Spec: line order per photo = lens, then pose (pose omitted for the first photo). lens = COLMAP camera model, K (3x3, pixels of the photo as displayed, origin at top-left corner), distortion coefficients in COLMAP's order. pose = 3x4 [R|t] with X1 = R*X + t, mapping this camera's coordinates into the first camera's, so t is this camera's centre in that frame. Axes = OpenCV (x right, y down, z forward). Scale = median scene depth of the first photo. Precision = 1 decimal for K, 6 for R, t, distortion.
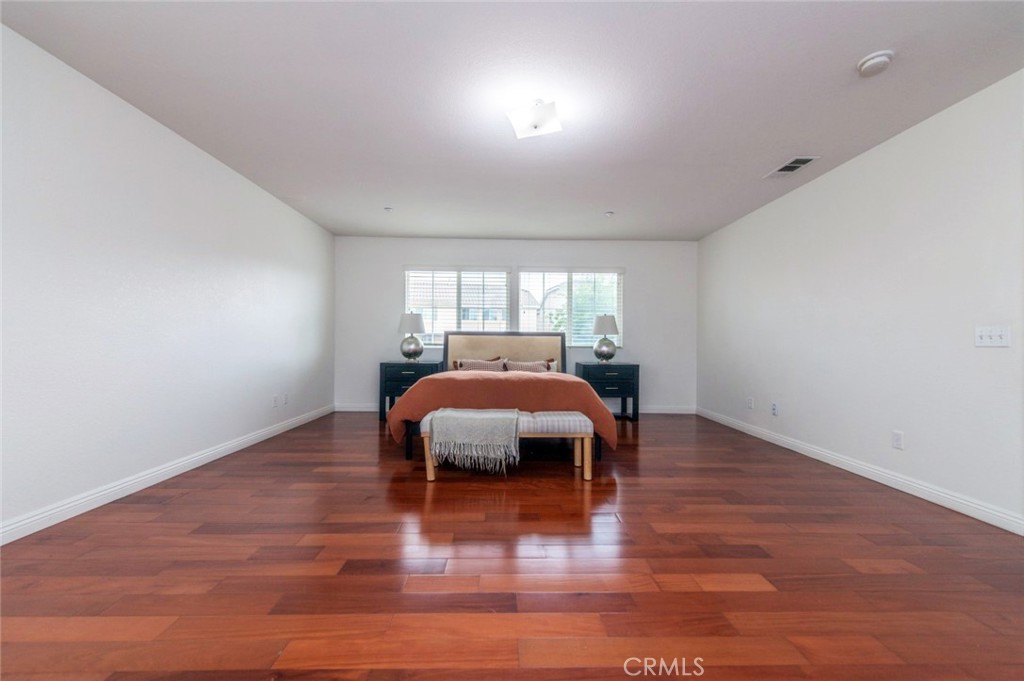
lens RADIAL K [[401.6, 0, 512.8], [0, 401.6, 341.3], [0, 0, 1]] dist [0.016202, -0.001245]
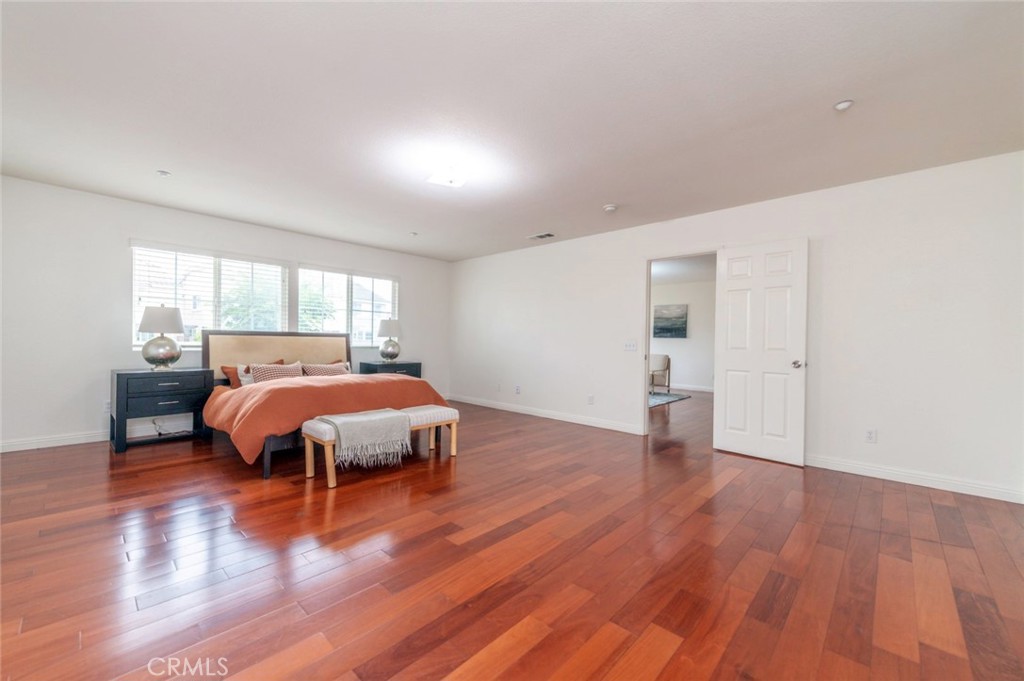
lens RADIAL K [[401.6, 0, 507.8], [0, 401.6, 341.3], [0, 0, 1]] dist [0.016202, -0.001245]
pose [[0.703037, 0.000598, 0.711153, -0.339076], [-0.013907, 0.999820, 0.012908, -0.022840], [-0.711017, -0.018965, 0.702919, -0.012739]]
